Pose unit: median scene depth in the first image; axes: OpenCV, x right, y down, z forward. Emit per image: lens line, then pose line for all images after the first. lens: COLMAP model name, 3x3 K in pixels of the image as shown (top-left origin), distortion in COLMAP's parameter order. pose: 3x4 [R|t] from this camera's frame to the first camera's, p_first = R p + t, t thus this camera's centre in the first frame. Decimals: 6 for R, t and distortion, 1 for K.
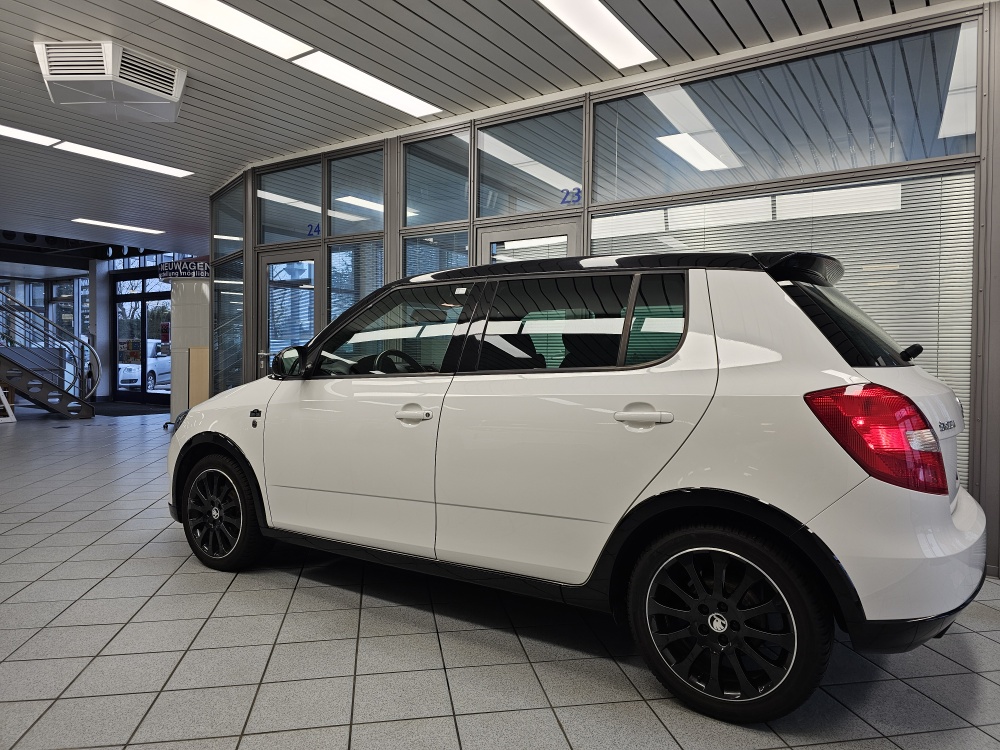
lens RADIAL K [[671.4, 0, 498.9], [0, 671.4, 361.9], [0, 0, 1]] dist [0.078119, -0.062946]
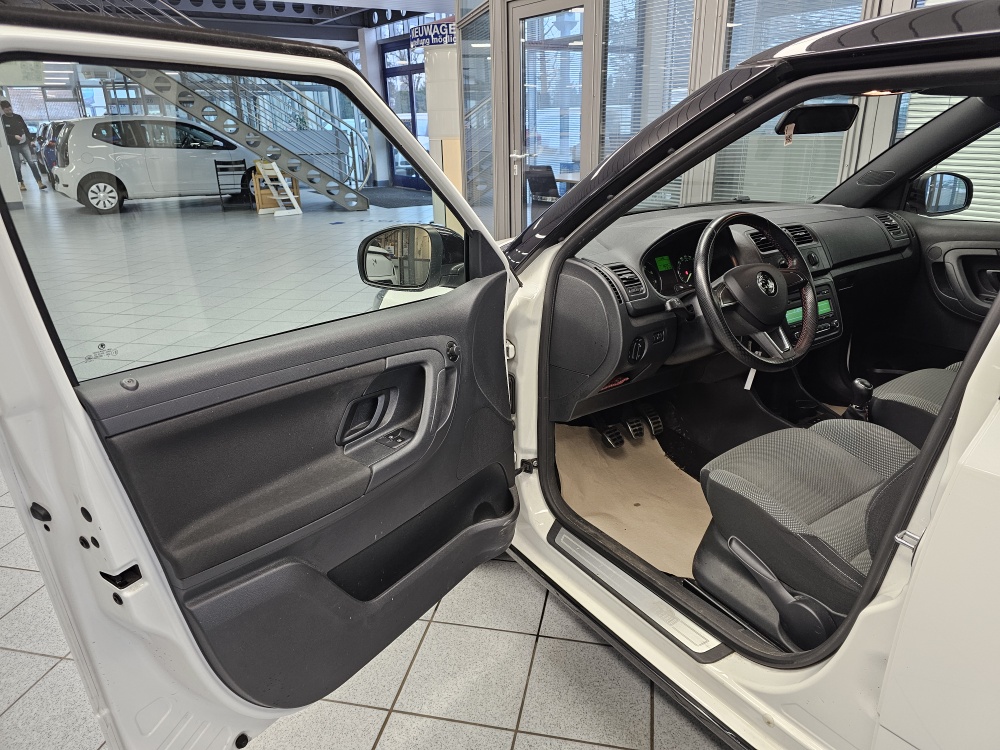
lens RADIAL K [[671.4, 0, 498.9], [0, 671.4, 361.9], [0, 0, 1]] dist [0.078119, -0.062946]
pose [[0.924900, 0.103308, -0.365906, -0.033241], [0.022797, 0.945579, 0.324593, -0.018796], [0.379526, -0.308558, 0.872211, 0.129596]]
